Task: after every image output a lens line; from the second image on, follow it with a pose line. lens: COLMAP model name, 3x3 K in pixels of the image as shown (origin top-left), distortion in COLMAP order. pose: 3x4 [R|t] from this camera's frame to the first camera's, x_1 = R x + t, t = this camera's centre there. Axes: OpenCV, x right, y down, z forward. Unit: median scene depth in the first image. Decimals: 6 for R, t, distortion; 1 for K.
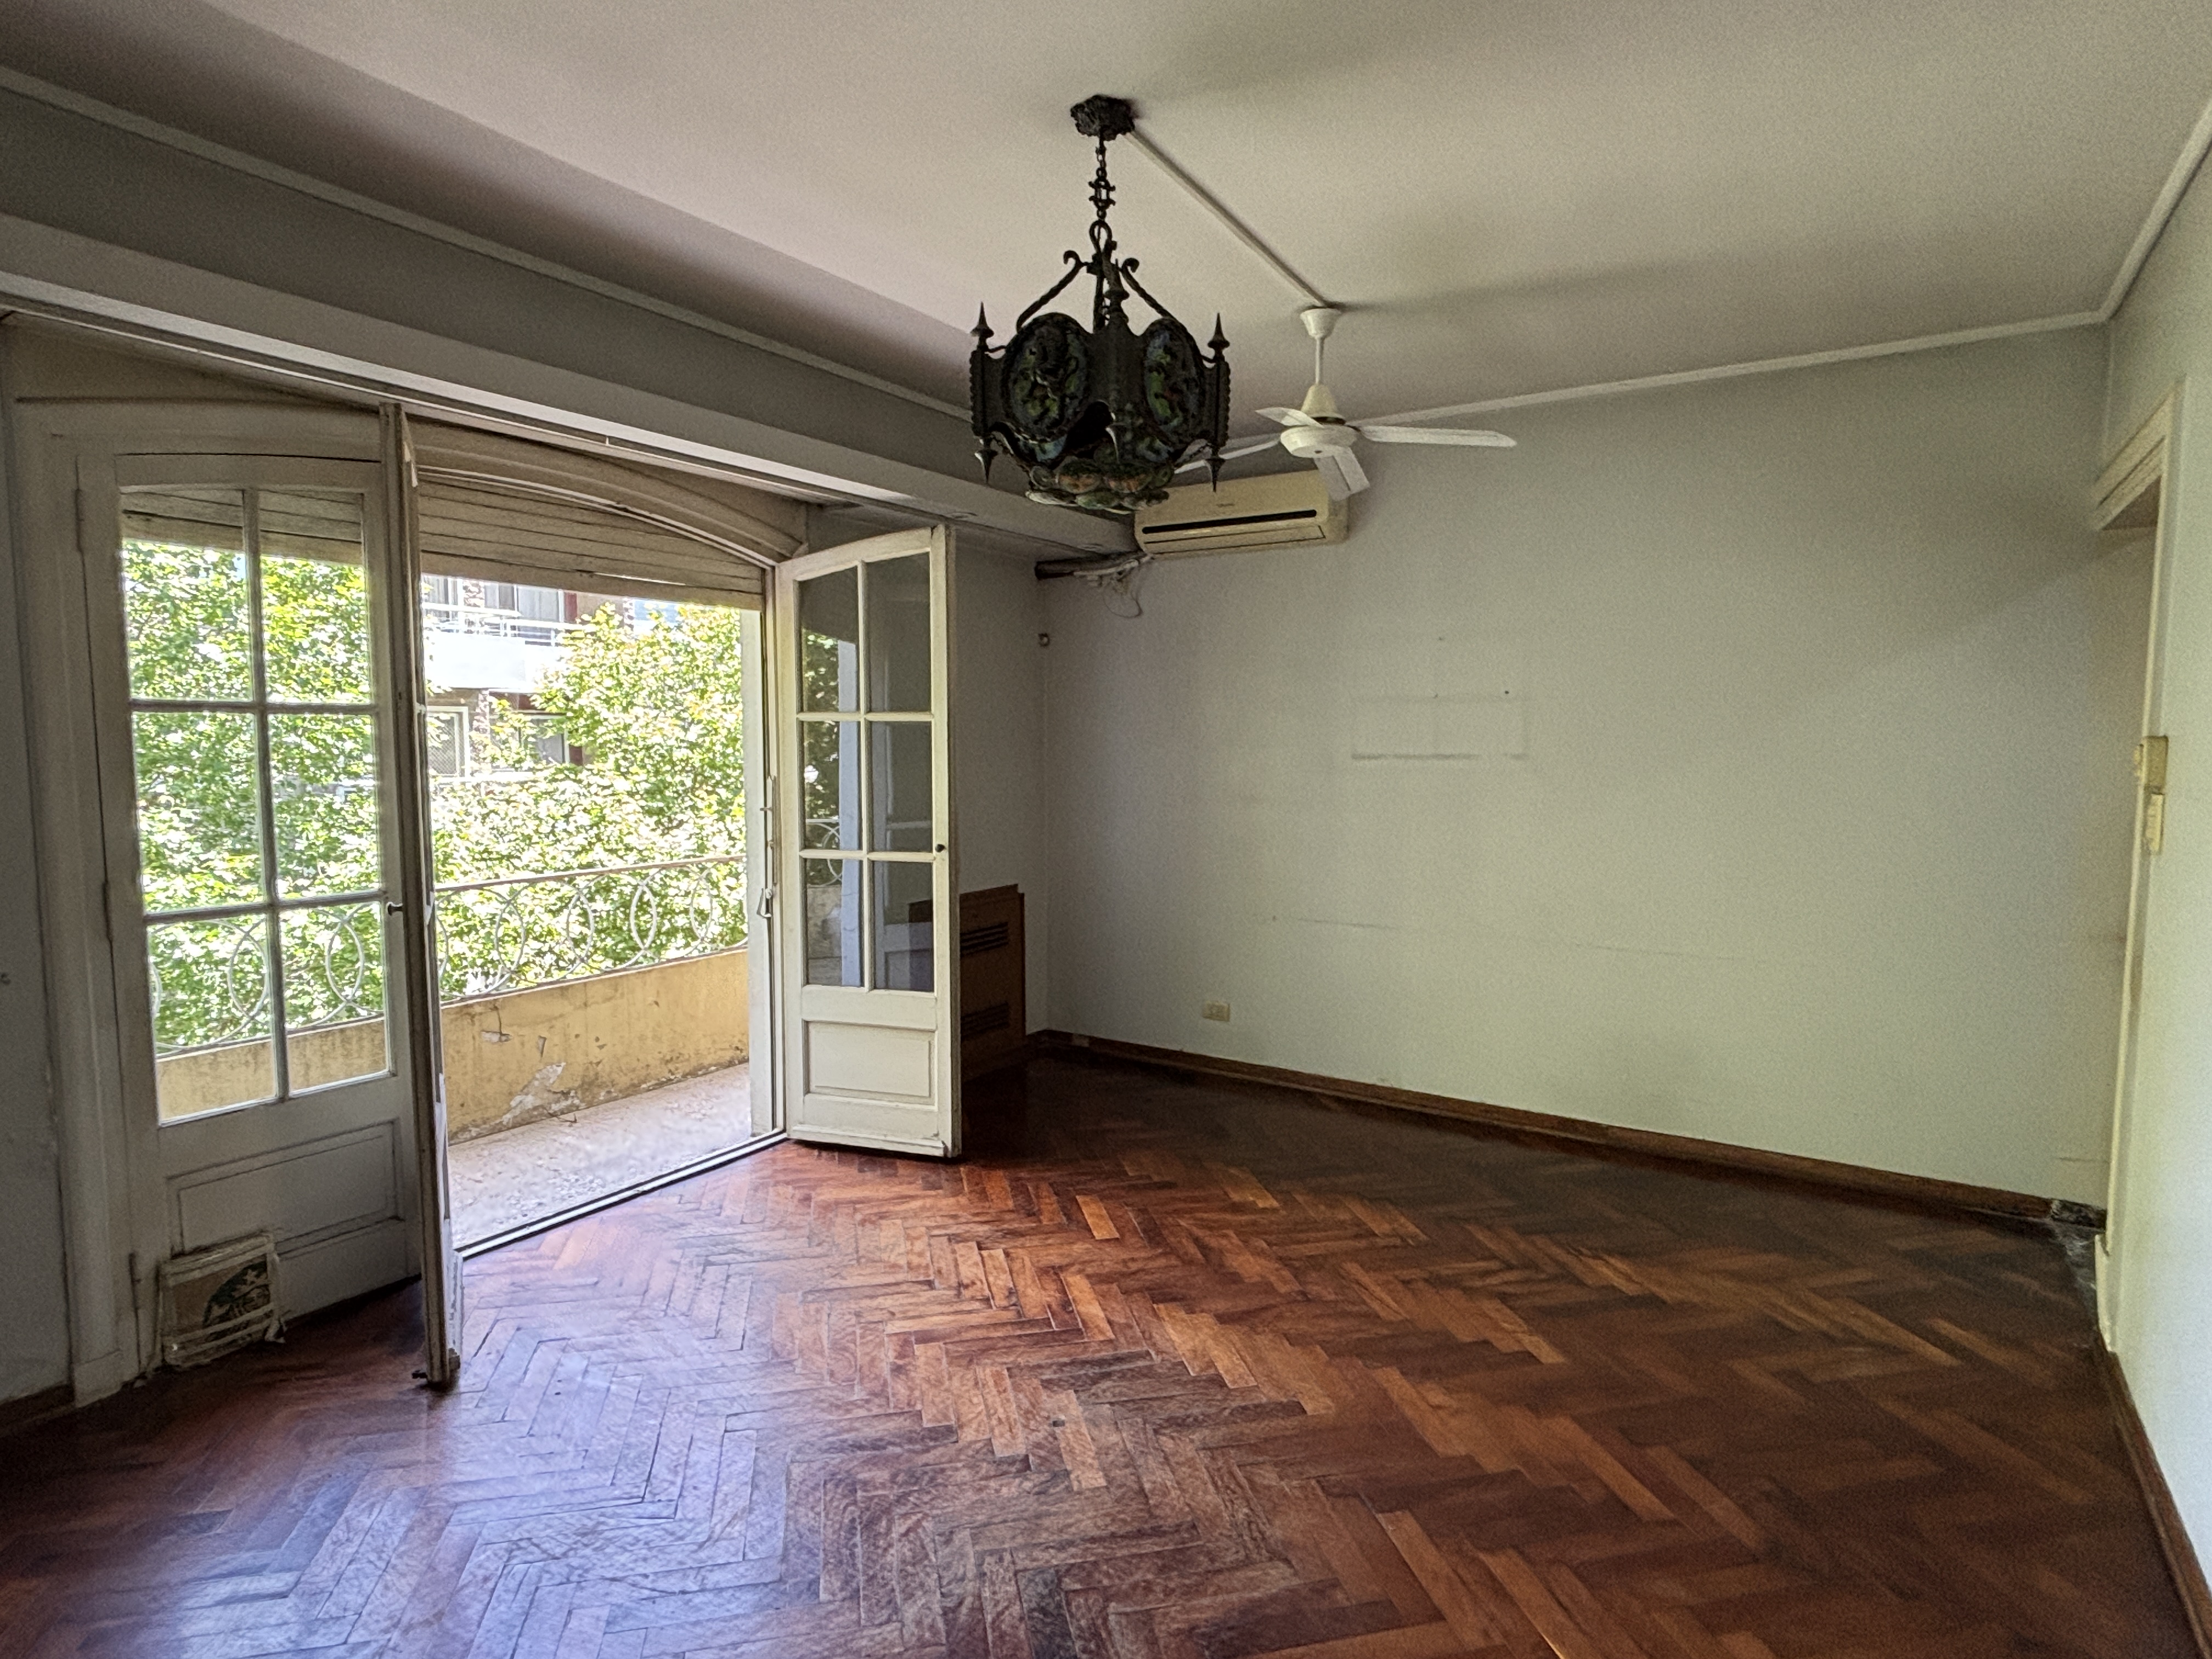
lens RADIAL K [[1169.0, 0, 1098.8], [0, 1169.0, 819.3], [0, 0, 1]] dist [-0.003575, 0.001301]
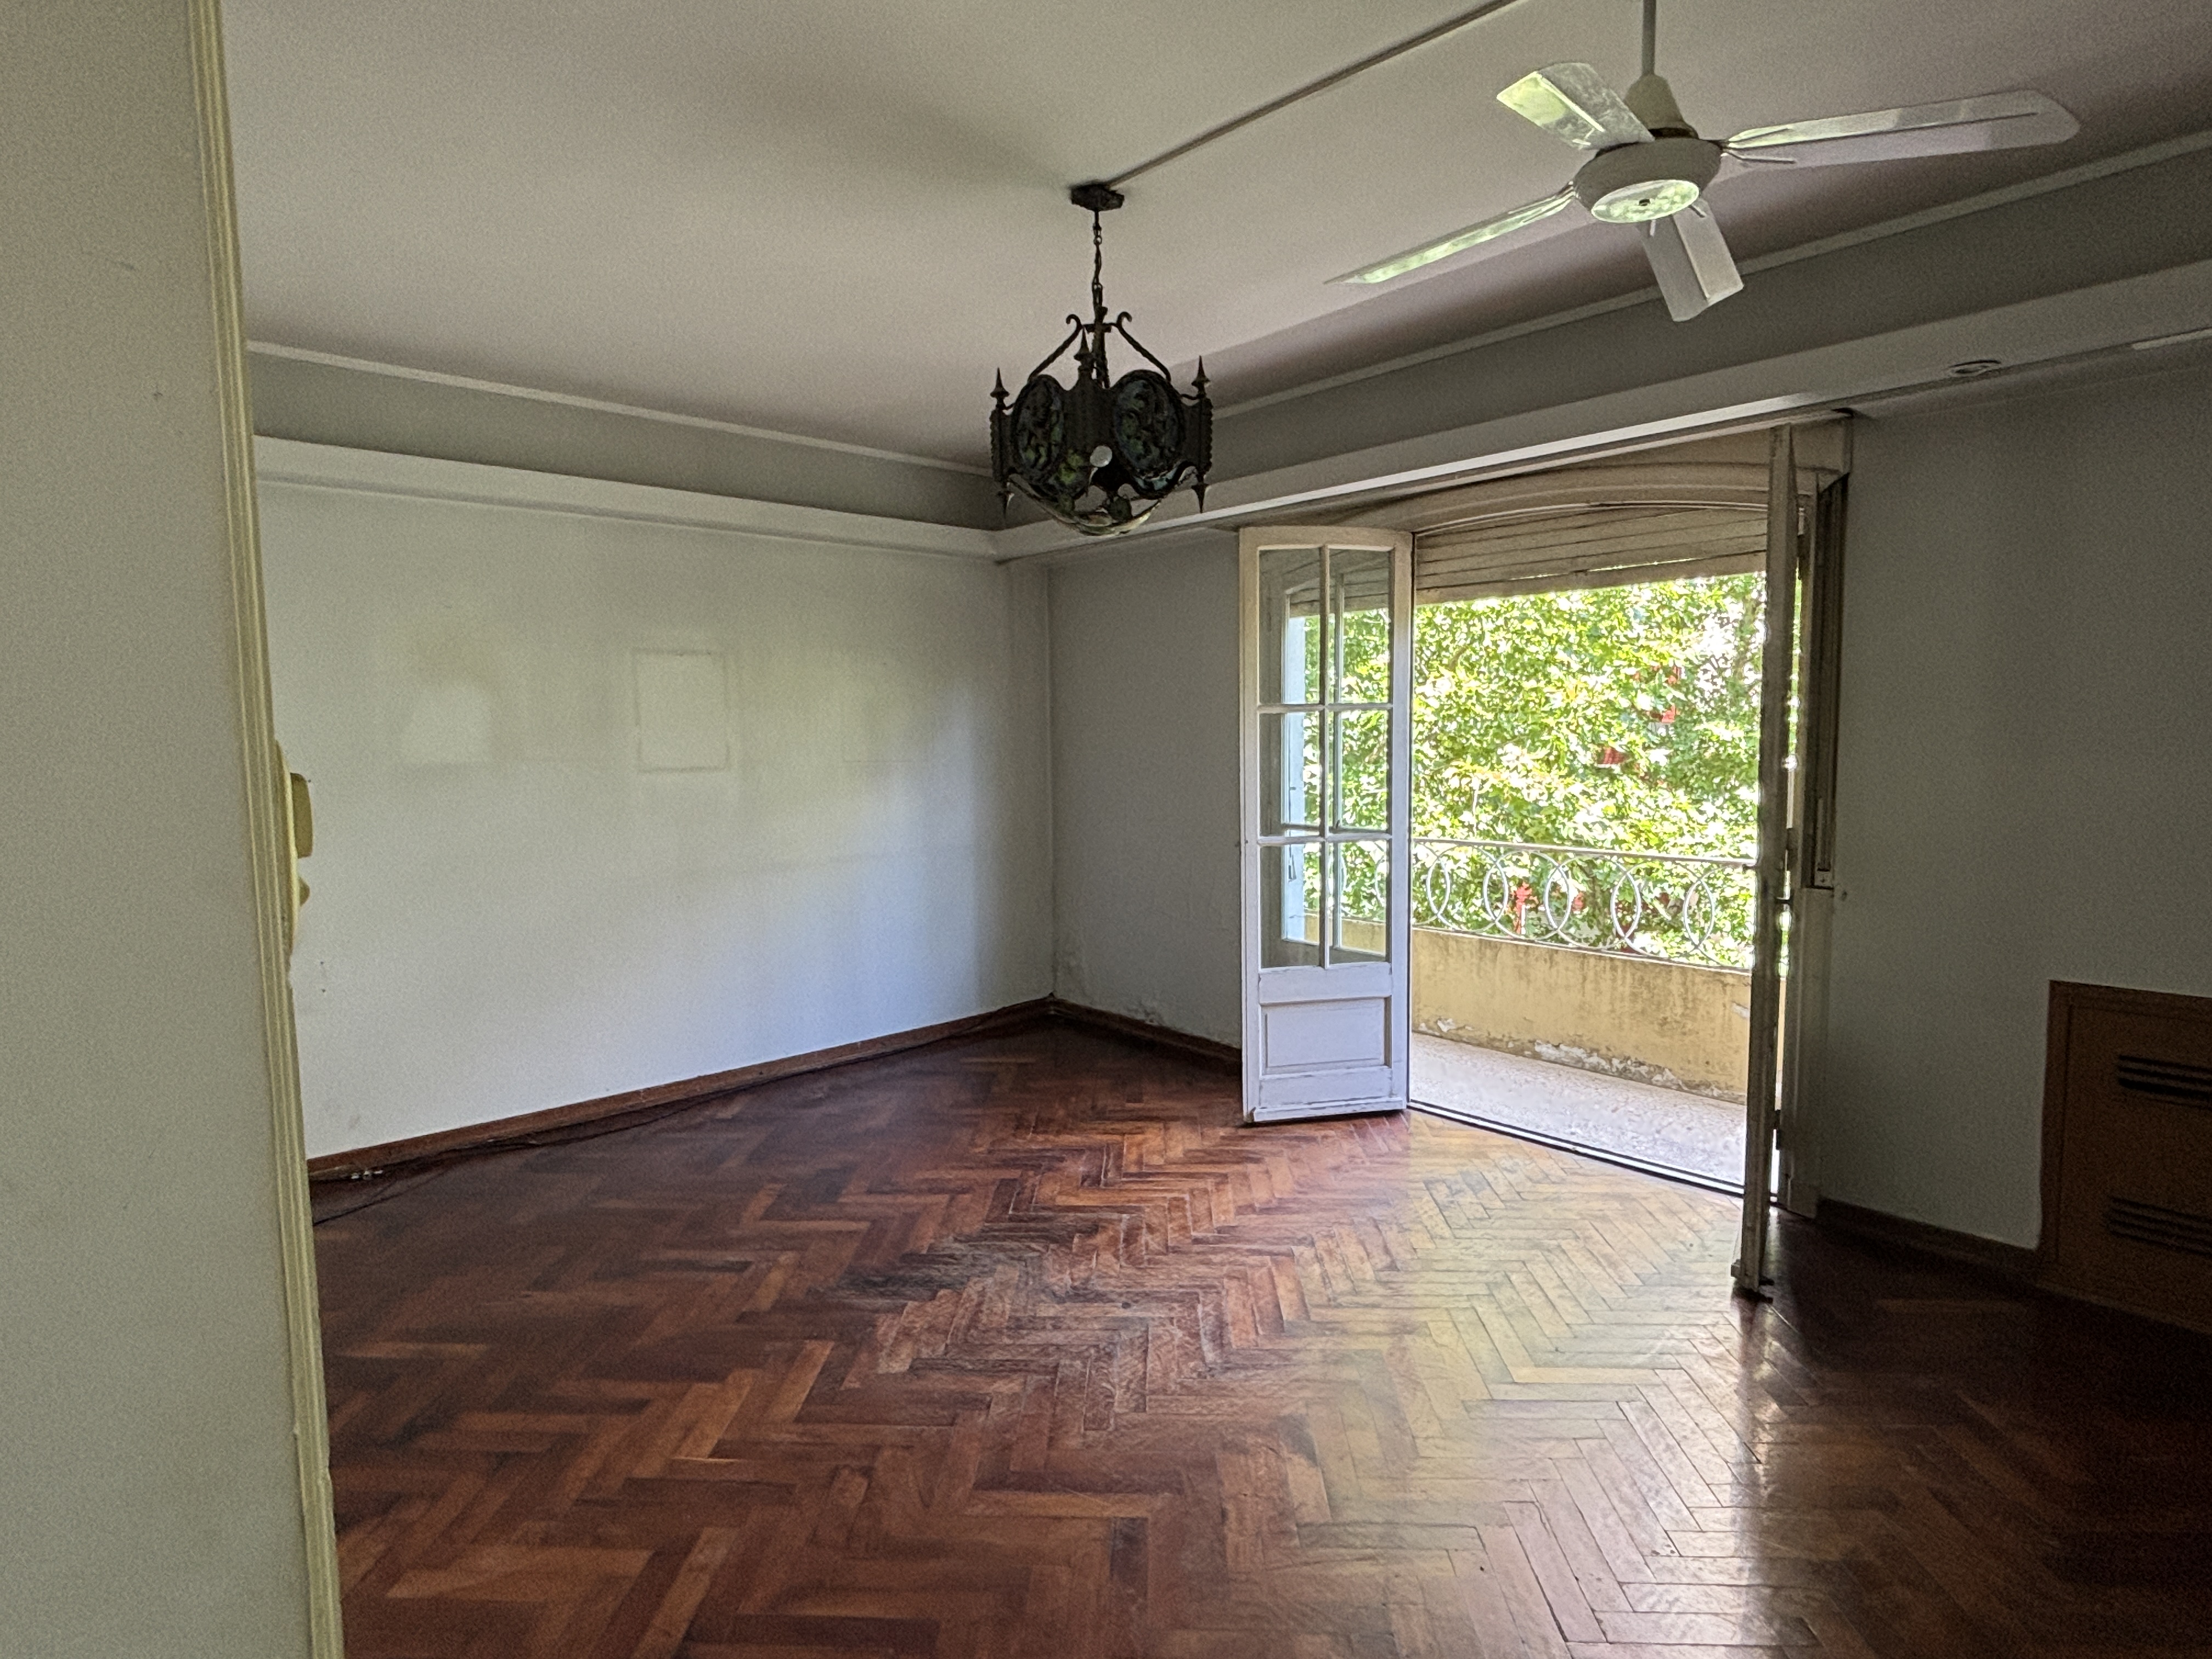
lens RADIAL K [[1169.0, 0, 1102.0], [0, 1169.0, 841.0], [0, 0, 1]] dist [-0.003575, 0.001301]
pose [[-0.241422, 0.093527, -0.965903, 0.791898], [-0.058092, 0.992167, 0.110589, -0.058189], [0.968680, 0.082810, -0.234098, 0.899870]]
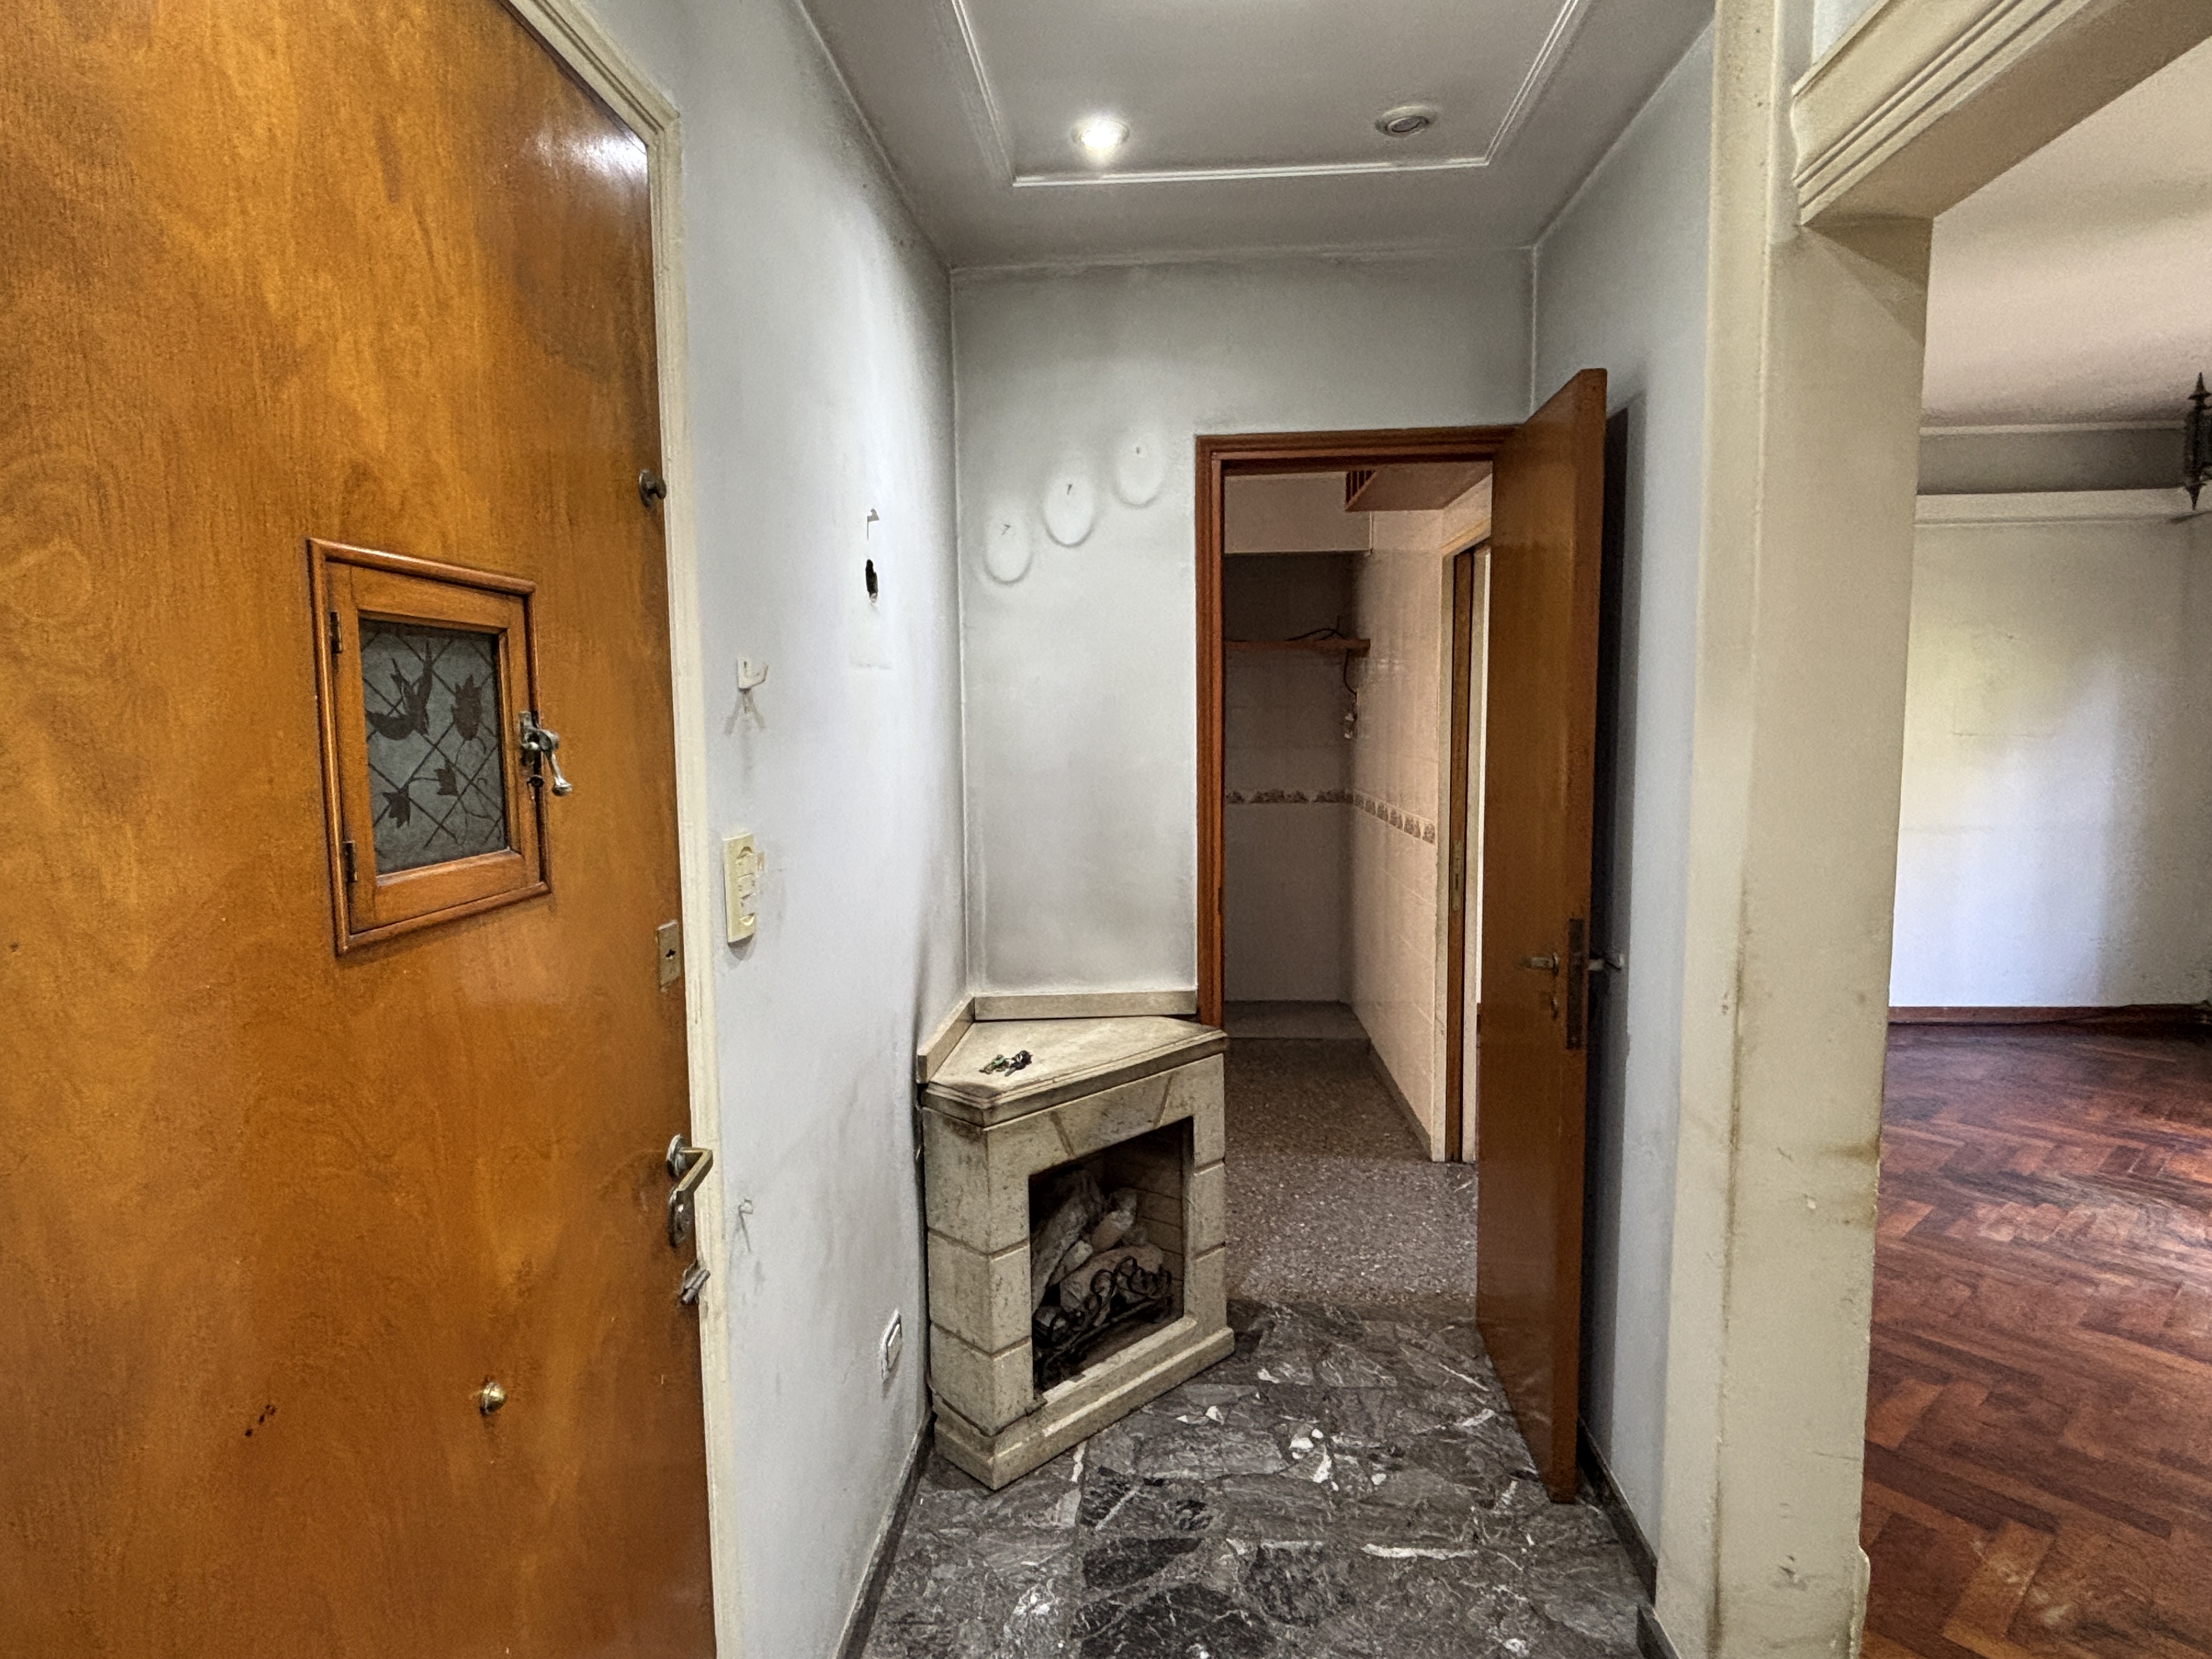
lens RADIAL K [[1169.0, 0, 1112.0], [0, 1169.0, 846.1], [0, 0, 1]] dist [-0.003575, 0.001301]
pose [[-0.868108, 0.064476, -0.492171, 1.153507], [-0.019637, 0.986291, 0.163842, -0.058768], [0.495988, 0.151897, -0.854941, 1.010109]]
